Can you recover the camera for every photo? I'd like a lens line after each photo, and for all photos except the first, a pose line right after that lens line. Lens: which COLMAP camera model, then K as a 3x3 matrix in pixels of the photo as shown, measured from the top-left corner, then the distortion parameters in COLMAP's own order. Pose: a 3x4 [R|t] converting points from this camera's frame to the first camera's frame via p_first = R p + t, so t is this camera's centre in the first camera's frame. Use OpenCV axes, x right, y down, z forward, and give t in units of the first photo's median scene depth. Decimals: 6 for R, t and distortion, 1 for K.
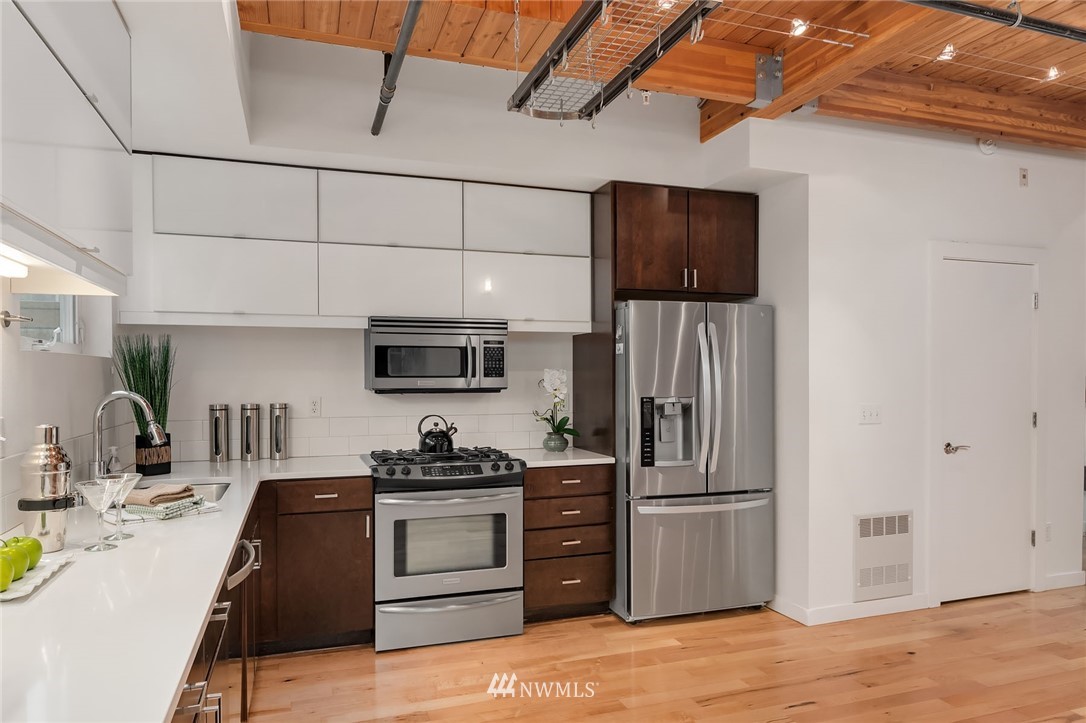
lens RADIAL K [[704.2, 0, 542.5], [0, 704.2, 371.0], [0, 0, 1]] dist [-0.004905, -0.001200]
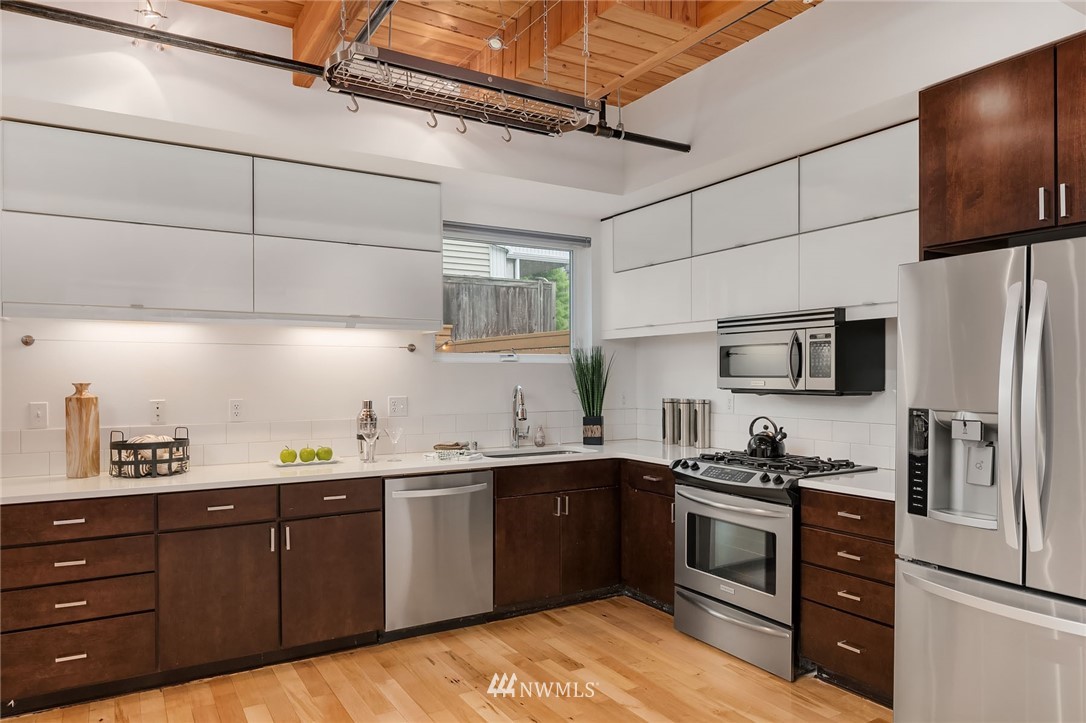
lens RADIAL K [[704.2, 0, 541.2], [0, 704.2, 364.3], [0, 0, 1]] dist [-0.004905, -0.001200]
pose [[0.206429, -0.014098, -0.978360, 0.712599], [0.006805, 0.999893, -0.012972, 0.001967], [0.978438, -0.003980, 0.206503, 0.517764]]
